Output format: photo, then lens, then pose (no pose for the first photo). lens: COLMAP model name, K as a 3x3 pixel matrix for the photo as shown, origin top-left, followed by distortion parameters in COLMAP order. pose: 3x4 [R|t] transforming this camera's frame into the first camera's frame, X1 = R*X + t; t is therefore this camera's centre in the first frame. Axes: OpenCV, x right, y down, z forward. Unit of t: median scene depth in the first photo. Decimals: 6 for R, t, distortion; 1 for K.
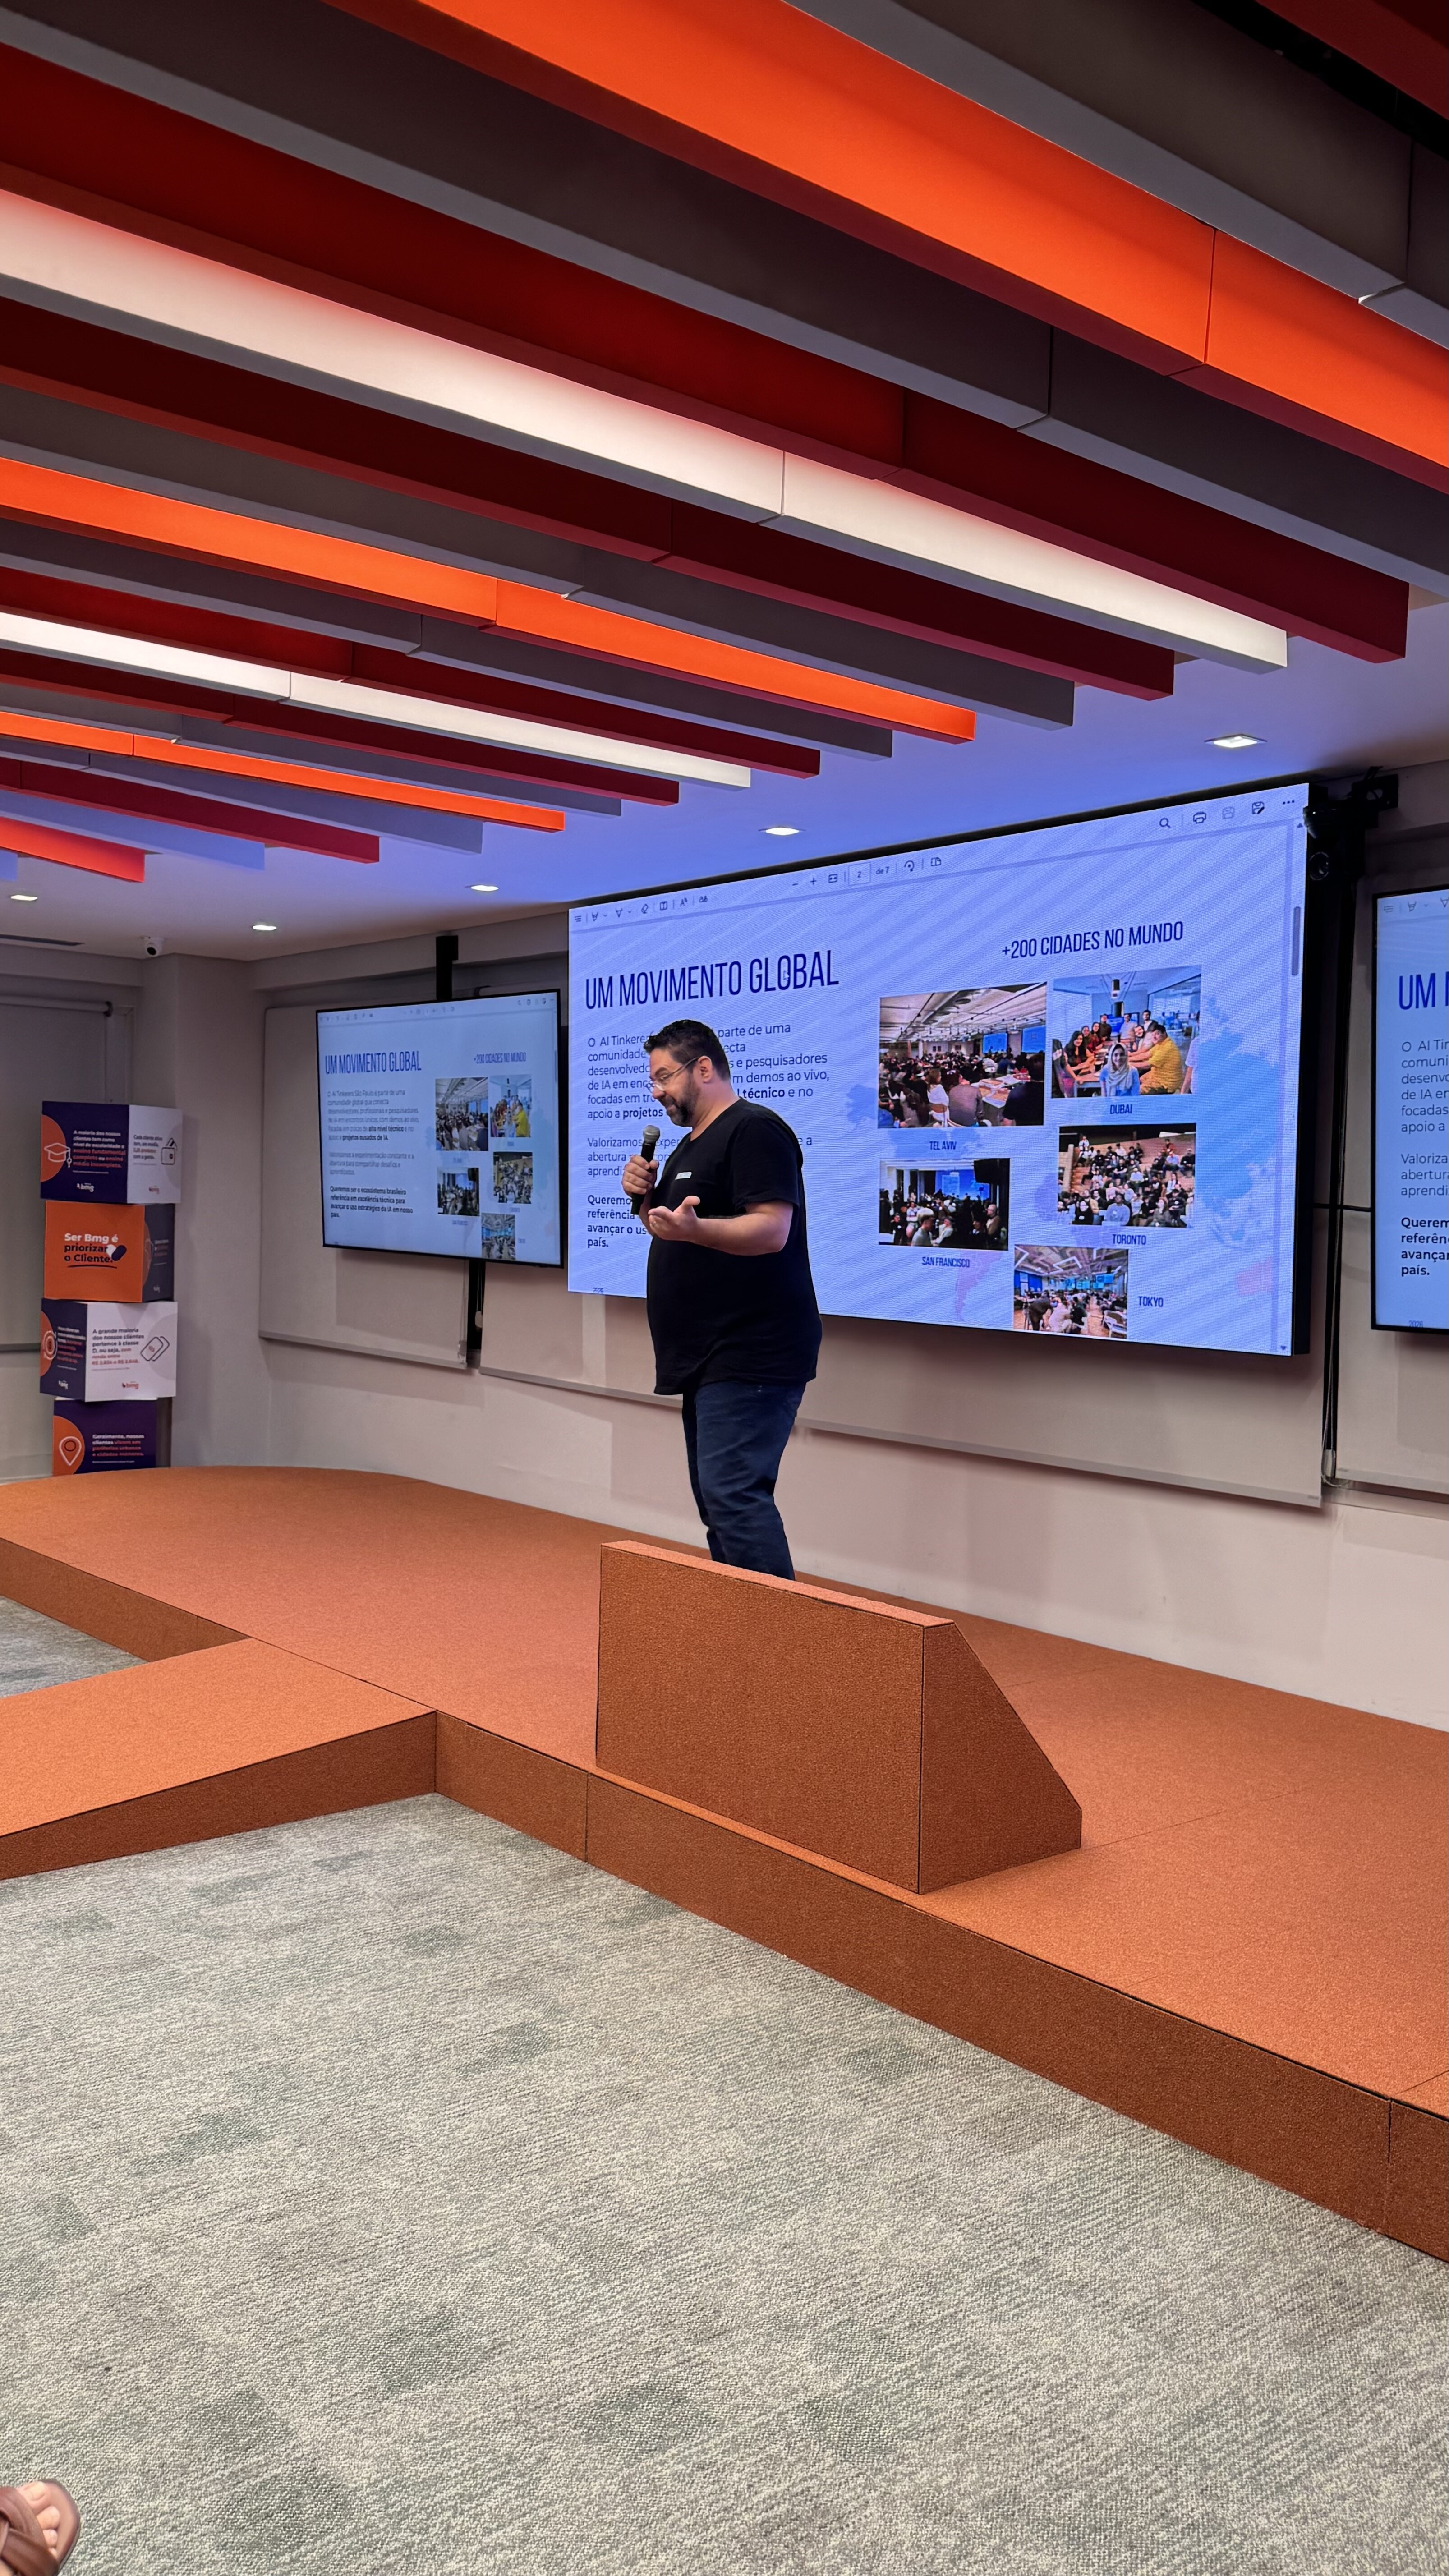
lens RADIAL K [[2059.3, 0, 732.6], [0, 2059.3, 1265.6], [0, 0, 1]] dist [0.081388, -0.098074]
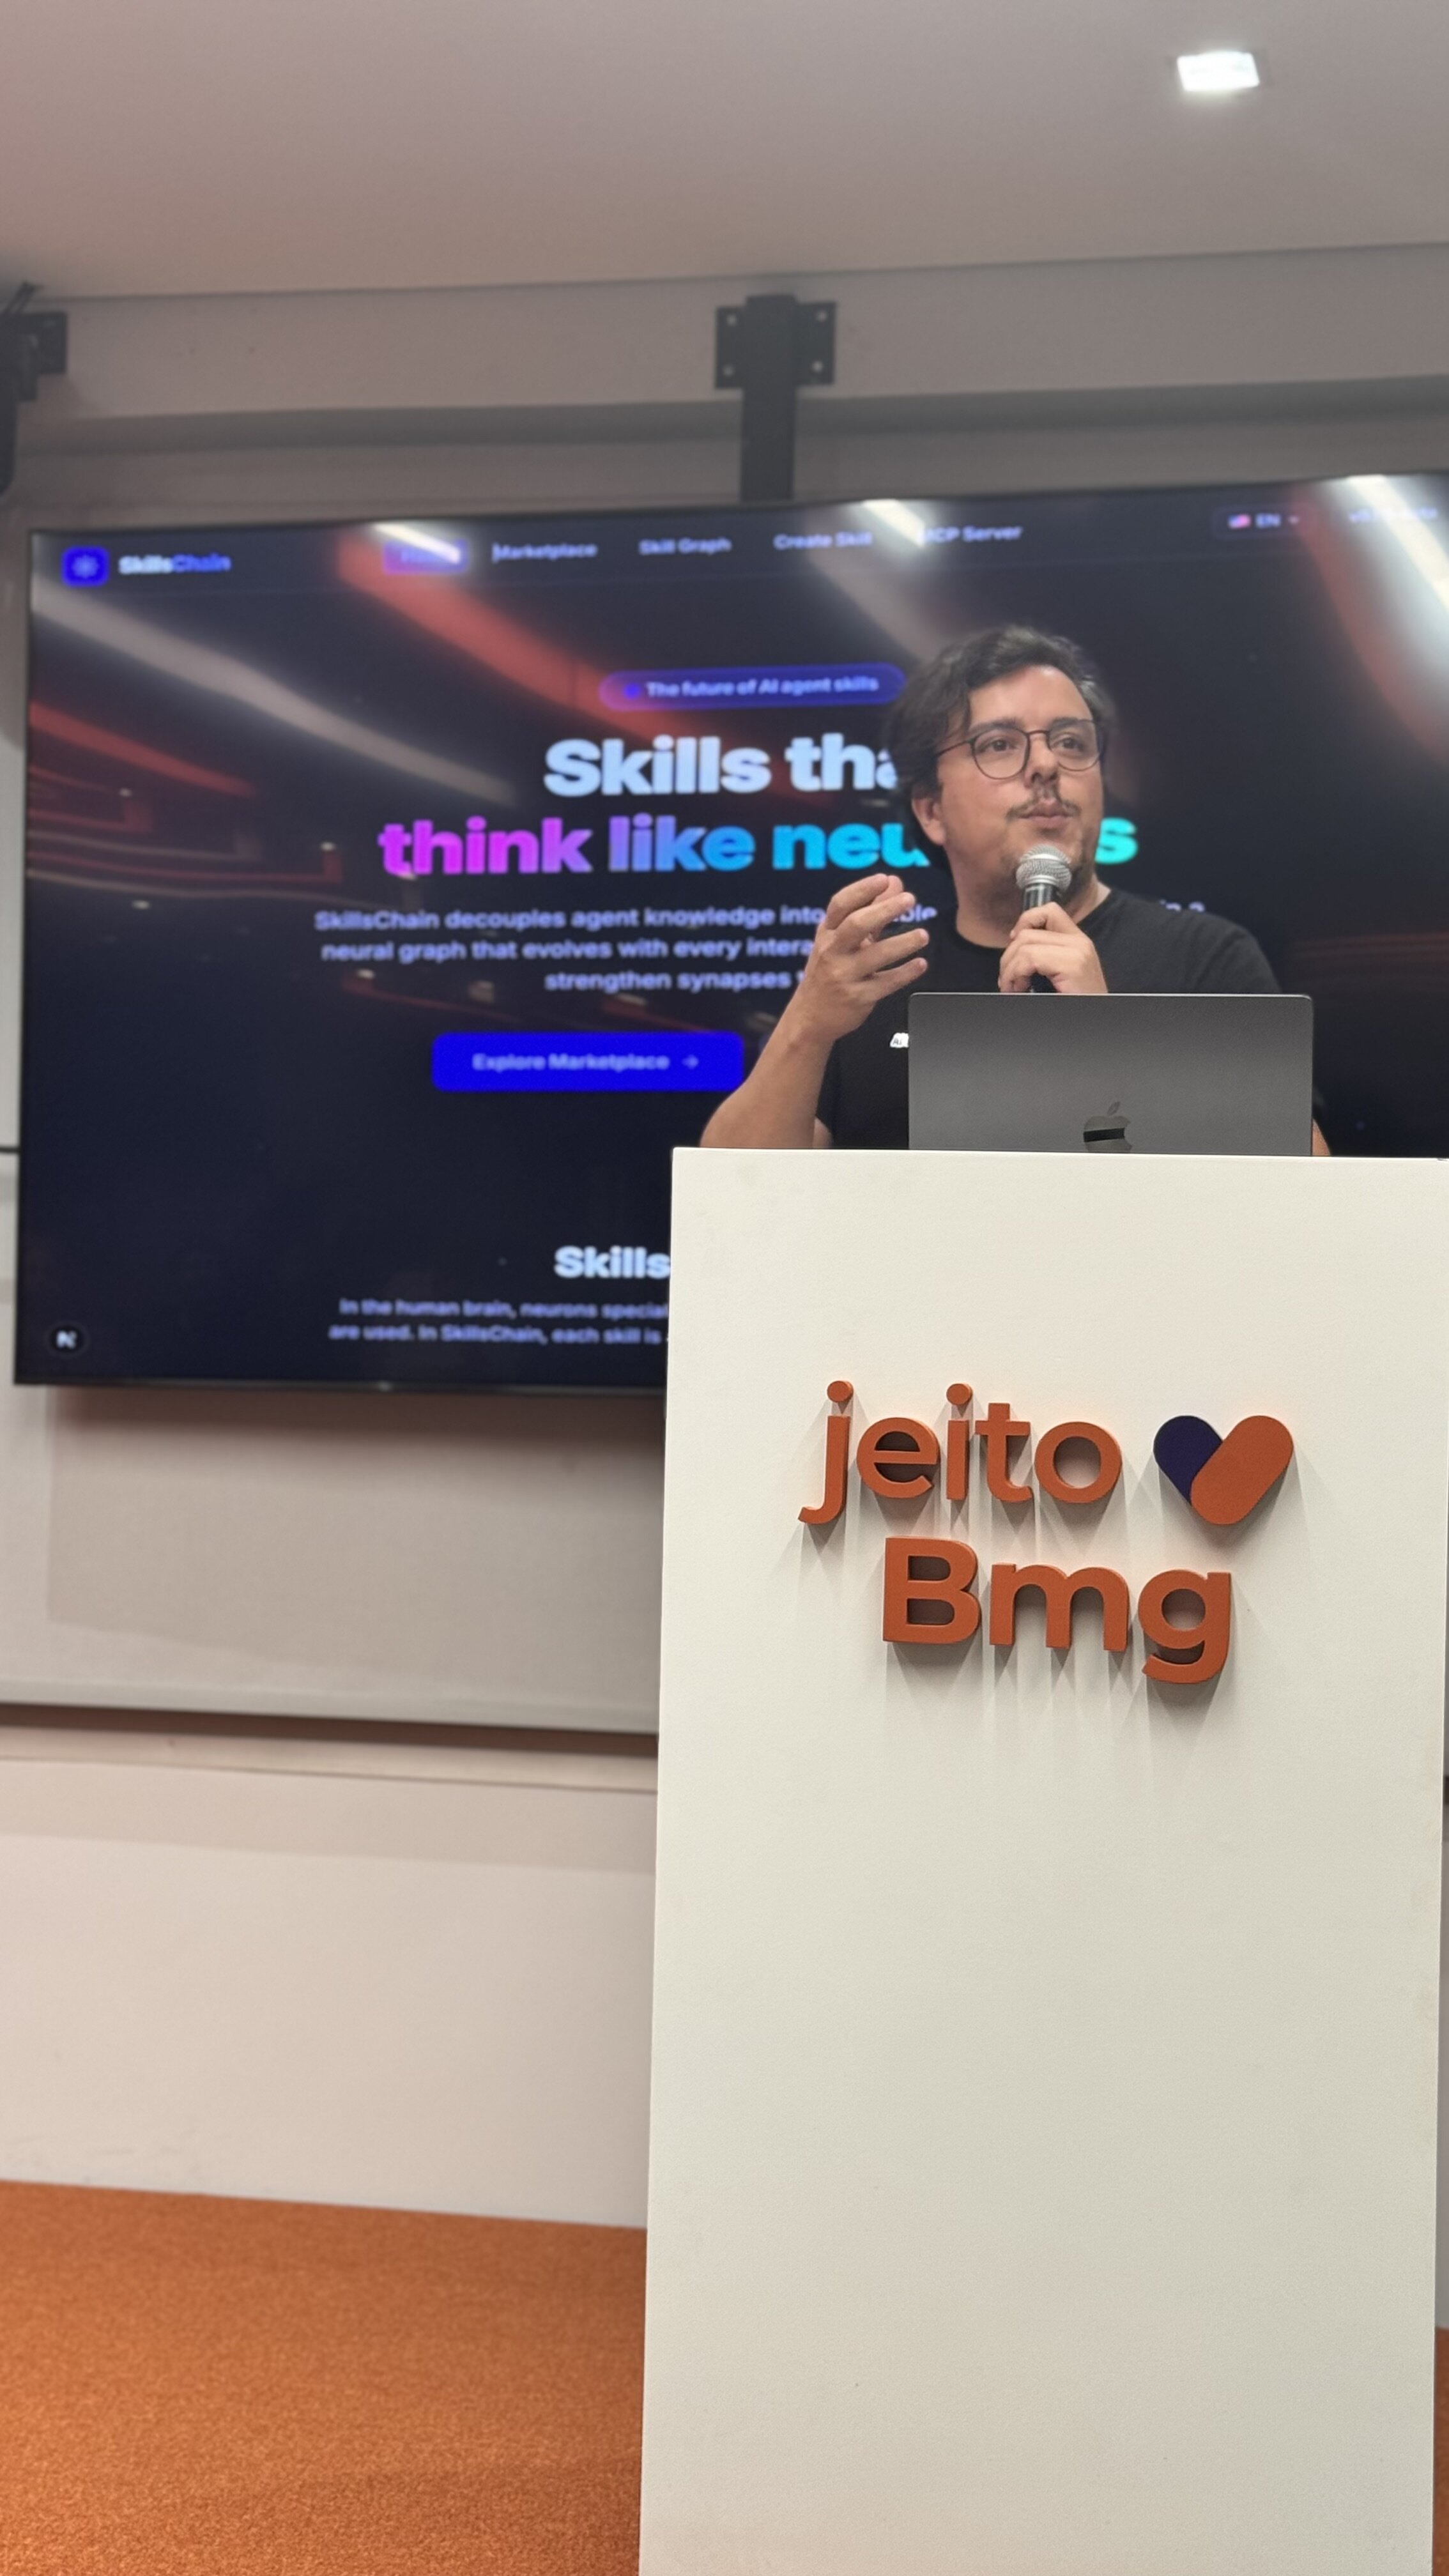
lens RADIAL K [[3767.9, 0, 761.1], [0, 3767.9, 1287.1], [0, 0, 1]] dist [0.106673, 0.000000]
pose [[0.799418, 0.046256, 0.598992, -0.145465], [0.003659, 0.996638, -0.081847, 0.124165], [-0.600764, 0.067622, 0.796561, 0.246762]]
